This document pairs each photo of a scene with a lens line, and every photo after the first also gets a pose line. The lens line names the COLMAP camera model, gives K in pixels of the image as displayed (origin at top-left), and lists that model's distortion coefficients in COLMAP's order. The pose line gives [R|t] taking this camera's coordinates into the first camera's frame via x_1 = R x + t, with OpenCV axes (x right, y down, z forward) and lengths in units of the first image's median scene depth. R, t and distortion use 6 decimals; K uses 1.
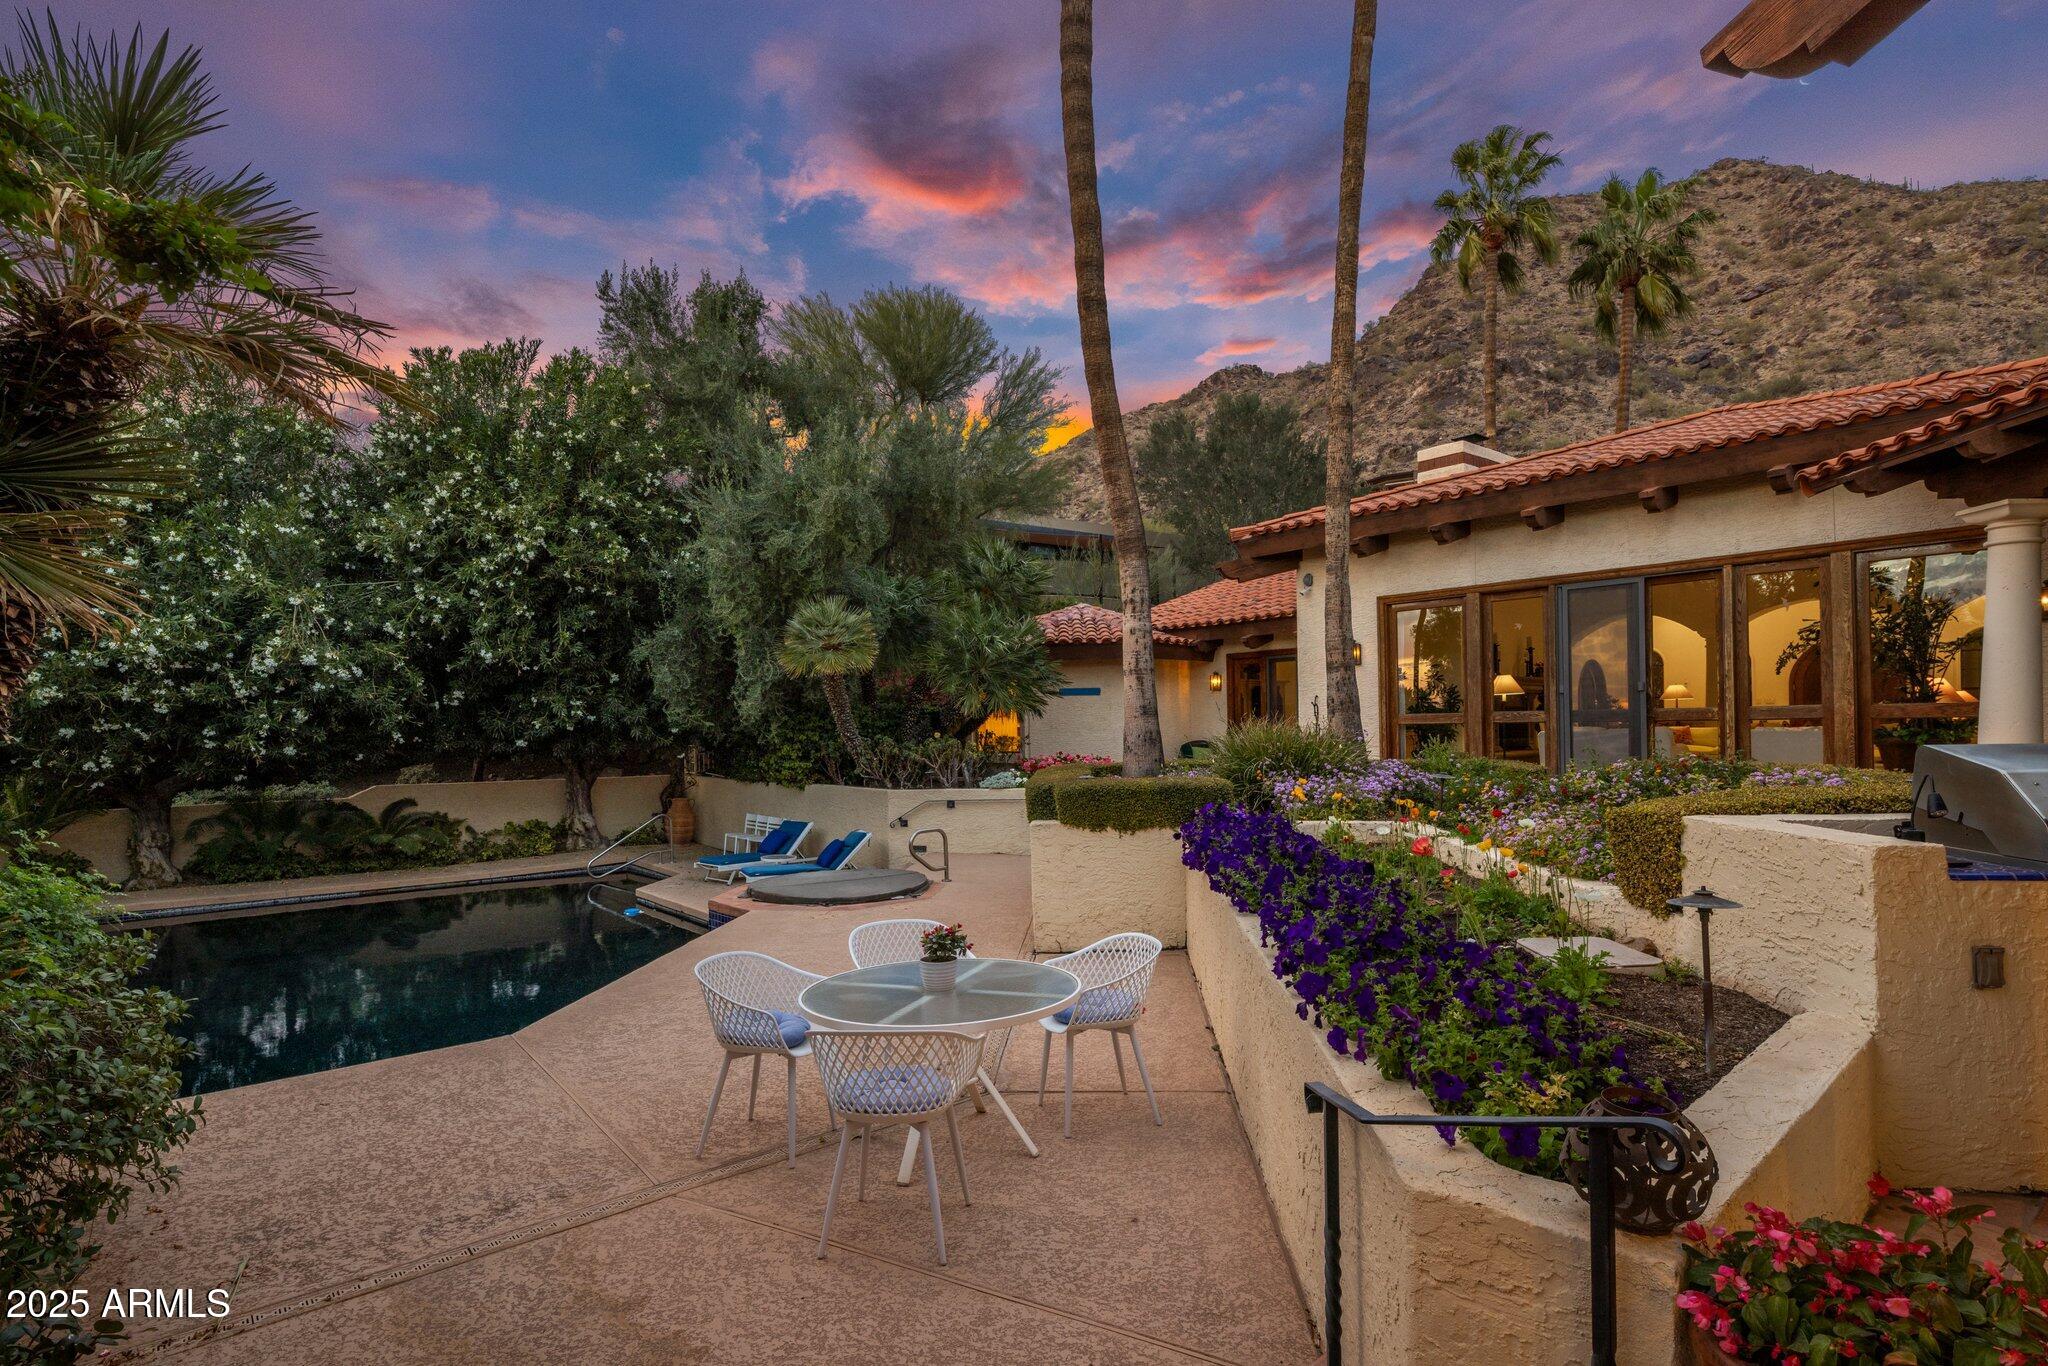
lens RADIAL K [[994.8, 0, 1024.5], [0, 994.8, 722.2], [0, 0, 1]] dist [0.010151, -0.006662]
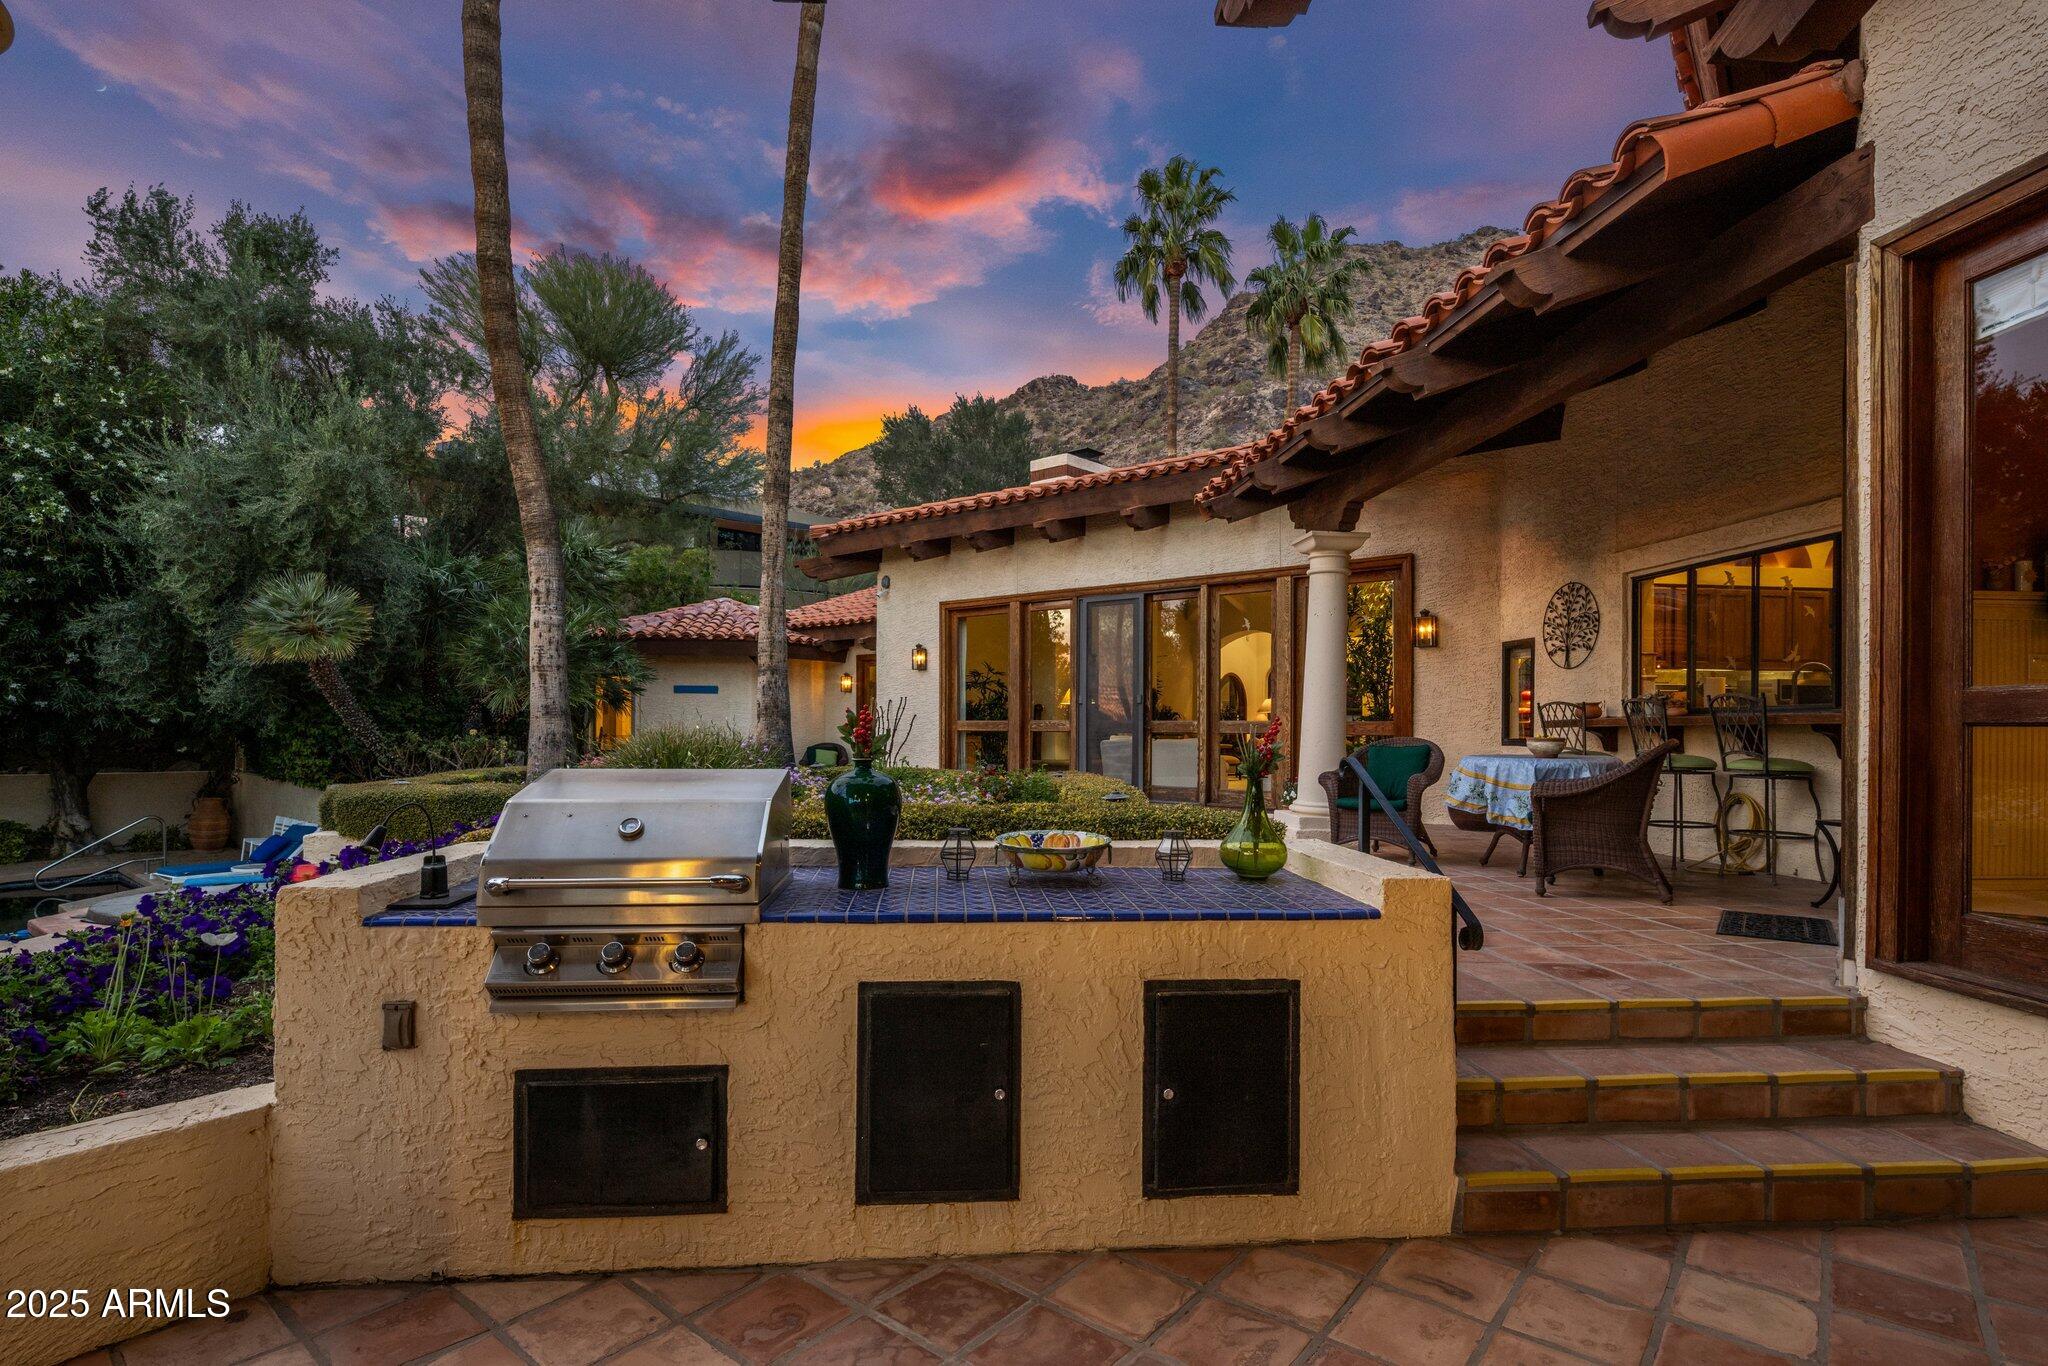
lens RADIAL K [[994.8, 0, 1024.5], [0, 994.8, 722.2], [0, 0, 1]] dist [0.010151, -0.006662]
pose [[0.983595, 0.022356, 0.178999, 0.221728], [-0.022404, 0.999747, -0.001755, -0.005229], [-0.178993, -0.002284, 0.983848, 0.006441]]
